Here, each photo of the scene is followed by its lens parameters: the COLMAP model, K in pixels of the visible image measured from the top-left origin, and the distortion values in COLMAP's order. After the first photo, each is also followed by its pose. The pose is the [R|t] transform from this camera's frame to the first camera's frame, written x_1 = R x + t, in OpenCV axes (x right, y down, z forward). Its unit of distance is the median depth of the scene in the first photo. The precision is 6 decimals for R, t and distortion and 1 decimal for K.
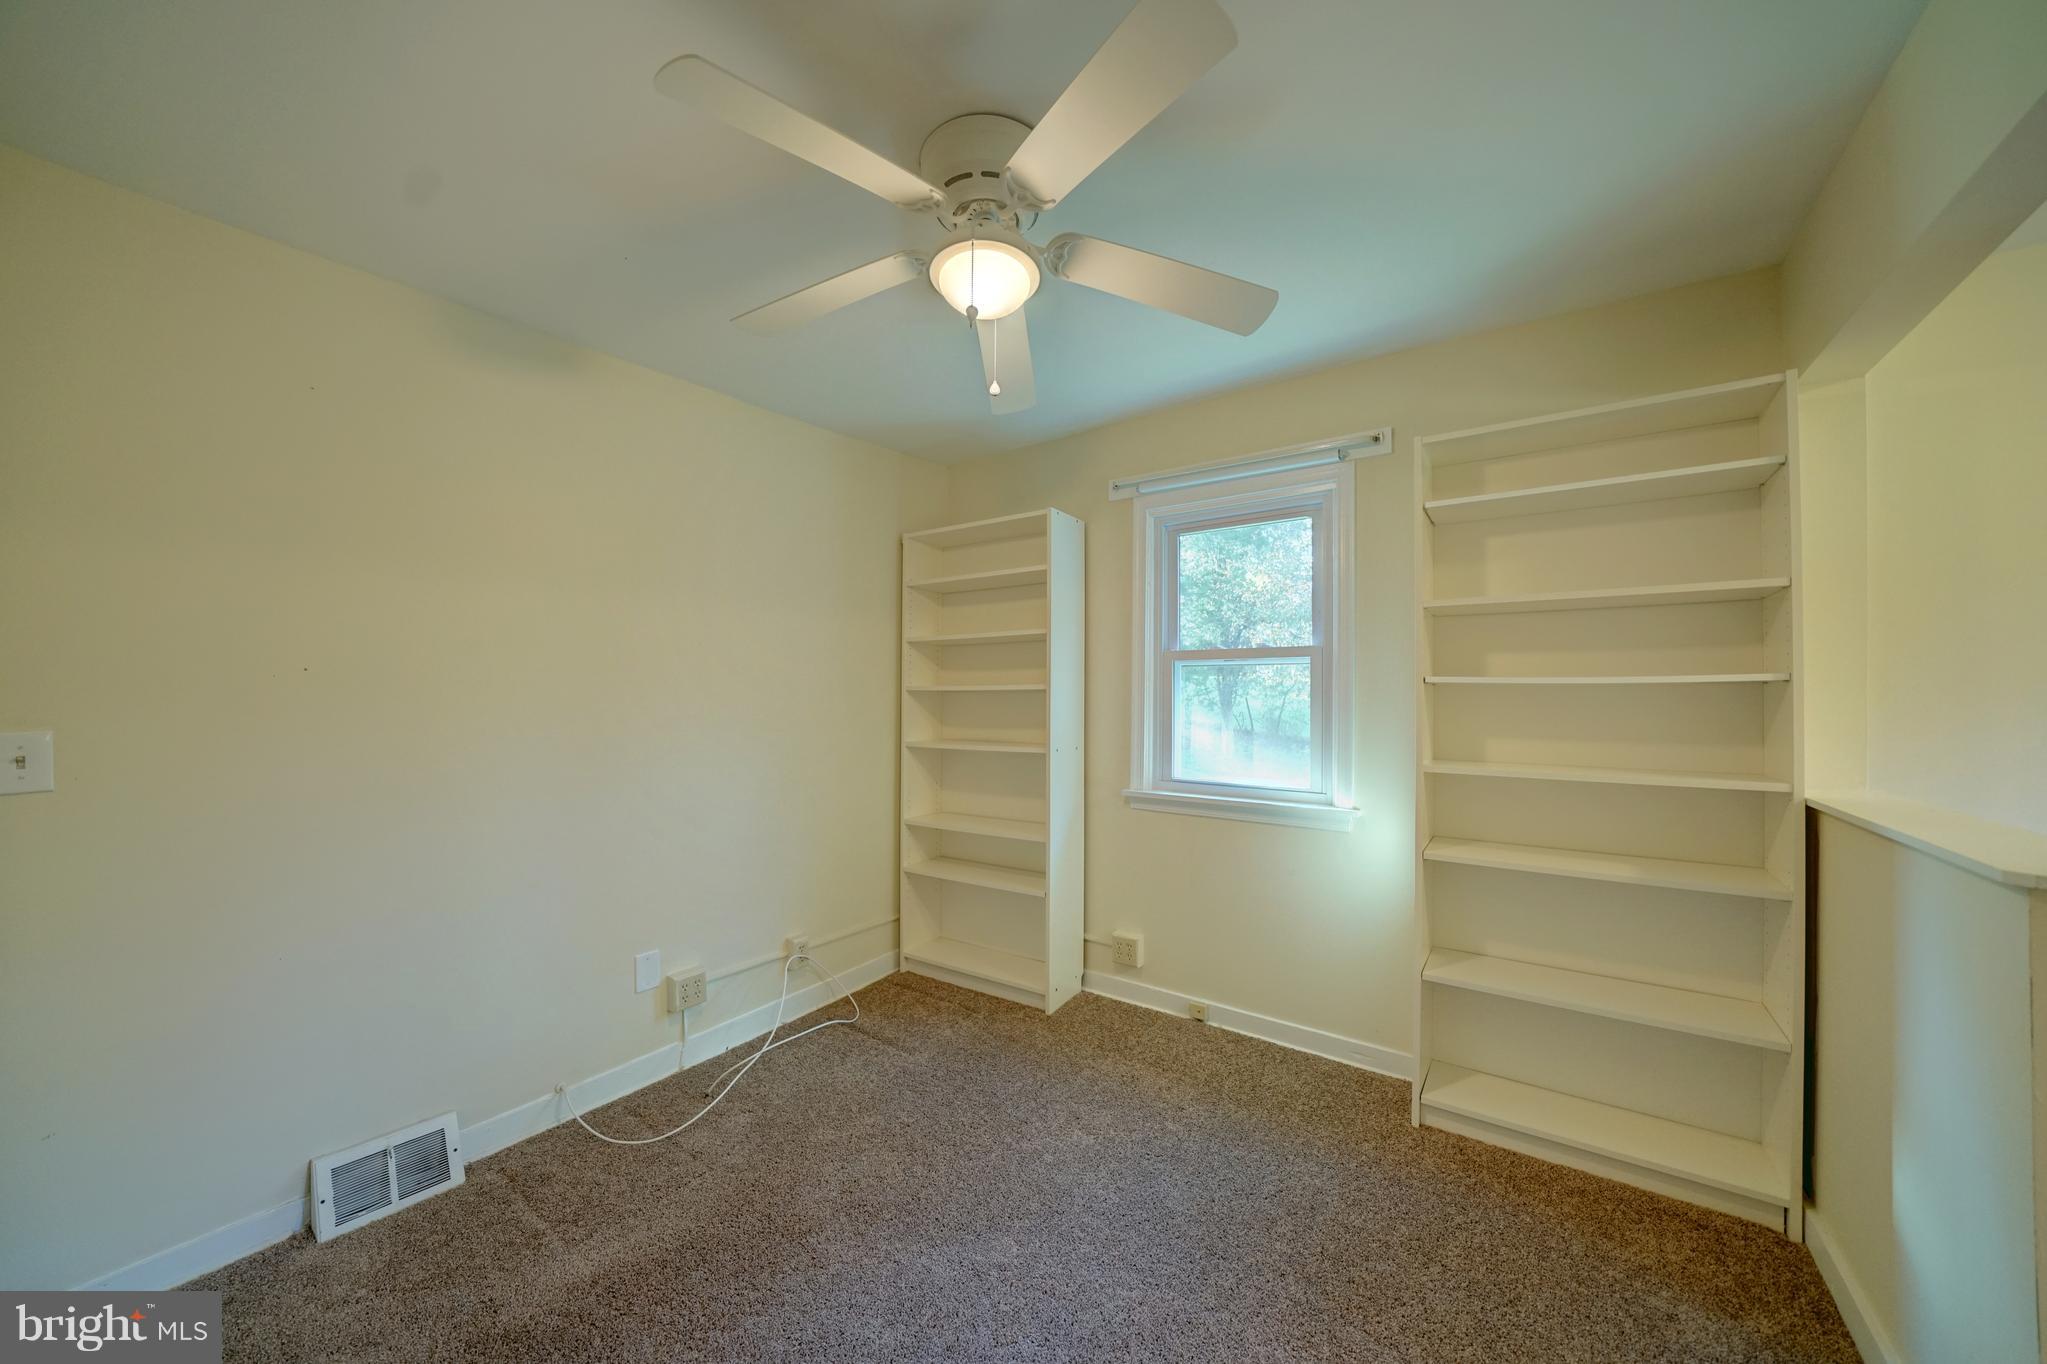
lens RADIAL K [[707.2, 0, 1020.6], [0, 707.2, 684.2], [0, 0, 1]] dist [-0.026161, 0.003691]
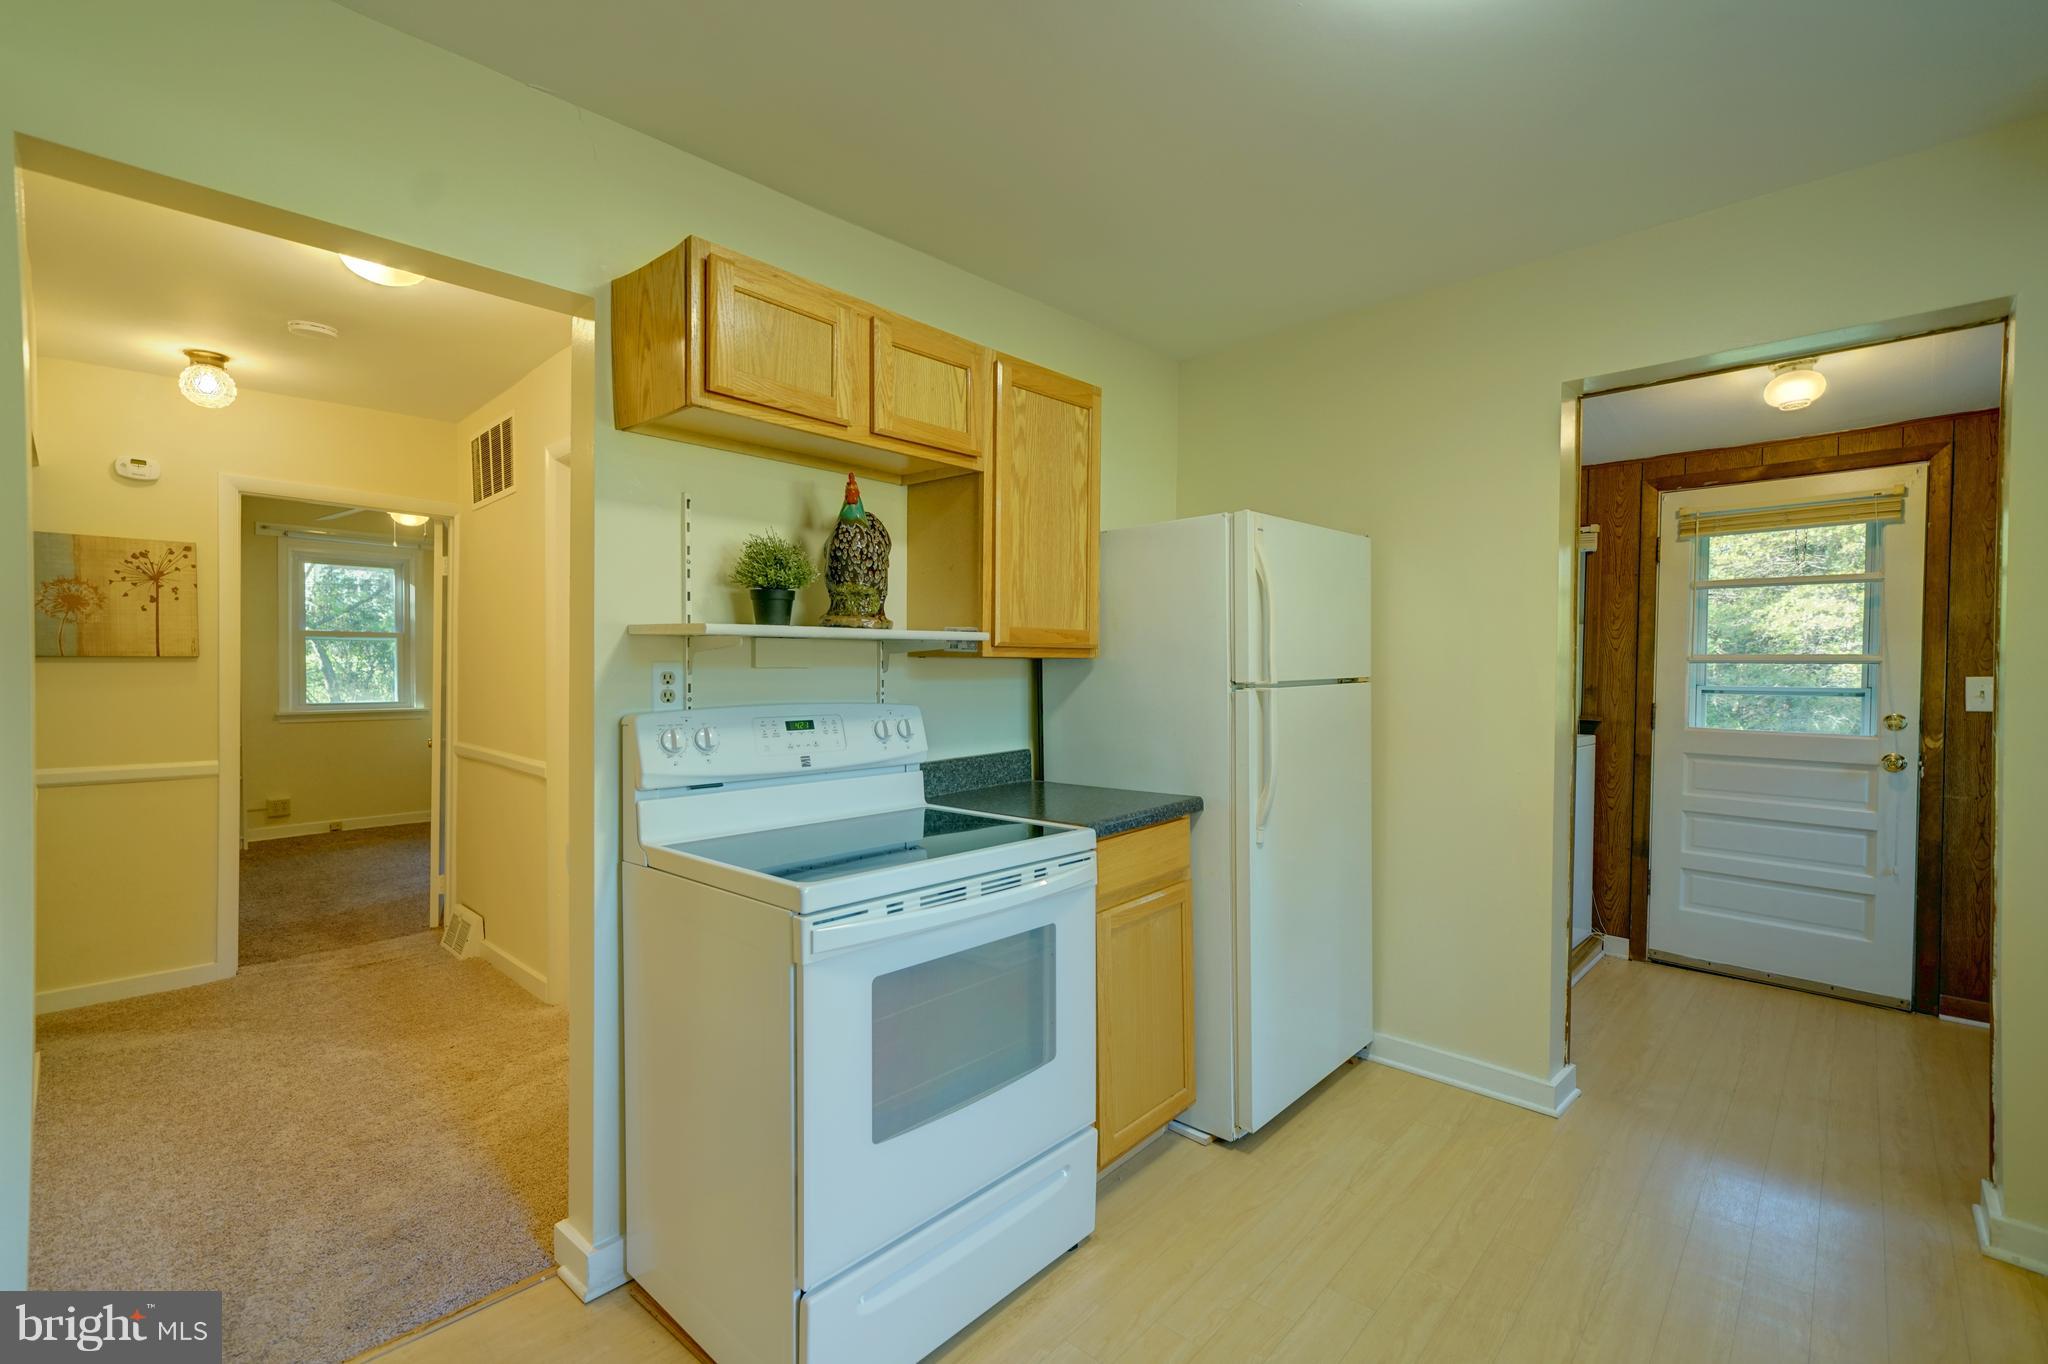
lens RADIAL K [[897.8, 0, 1050.8], [0, 897.8, 685.6], [0, 0, 1]] dist [0.006397, 0.005168]
pose [[0.124965, -0.018656, 0.991986, -1.919324], [-0.010349, 0.999744, 0.020105, 0.027007], [-0.992107, -0.012778, 0.124740, -1.193739]]
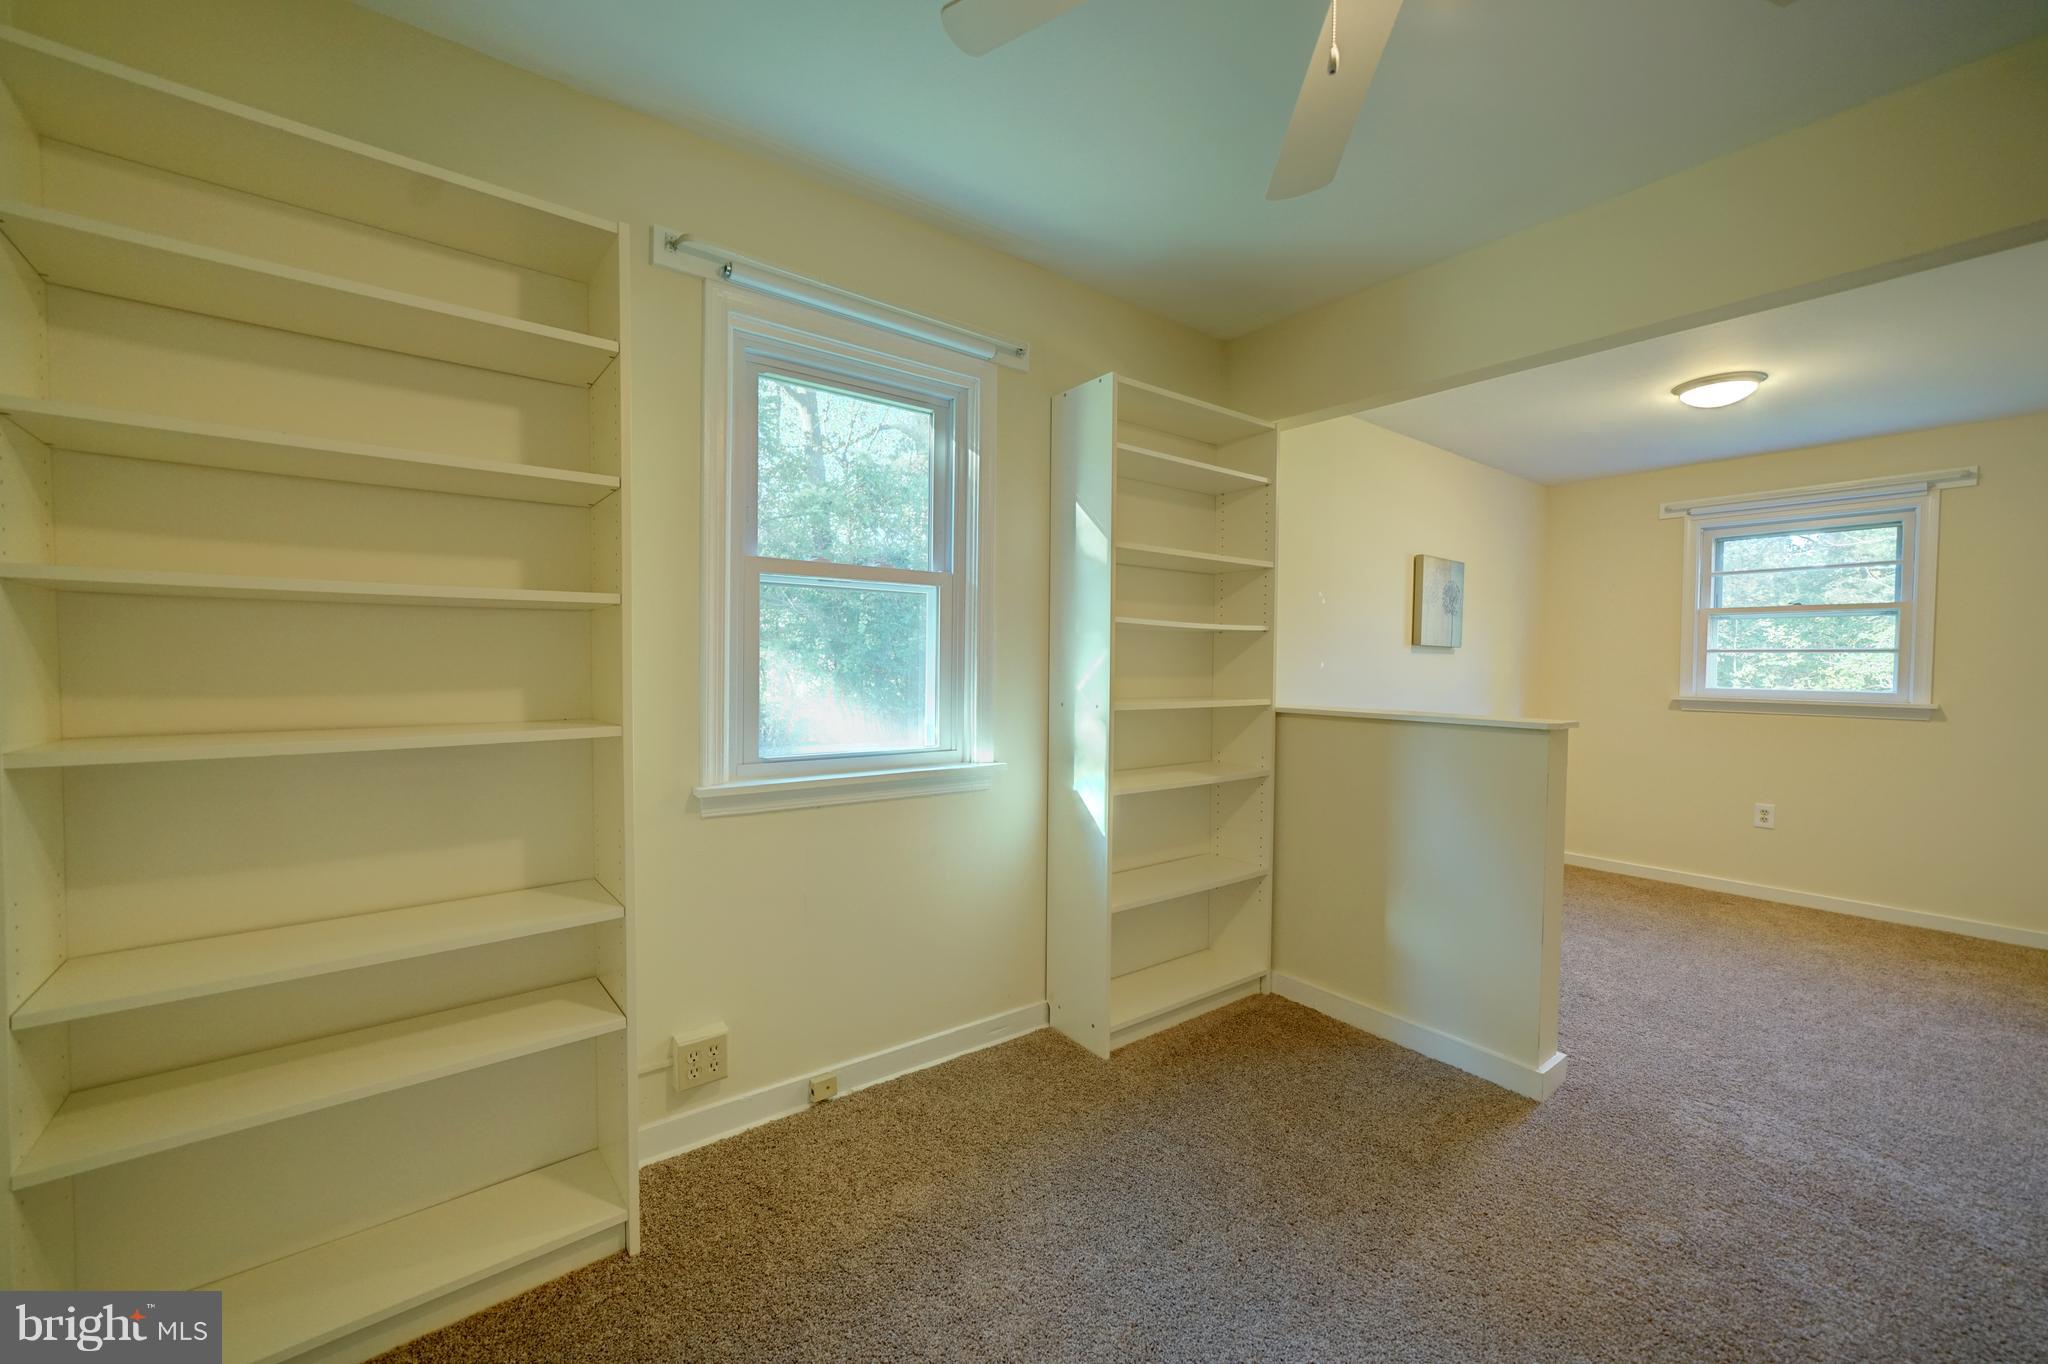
lens RADIAL K [[807.5, 0, 1039.8], [0, 807.5, 686.4], [0, 0, 1]] dist [-0.004566, 0.001157]
pose [[0.281588, -0.029760, 0.959074, -0.444787], [-0.022191, 0.999050, 0.037515, 0.038631], [-0.959279, -0.031846, 0.280660, 0.601480]]
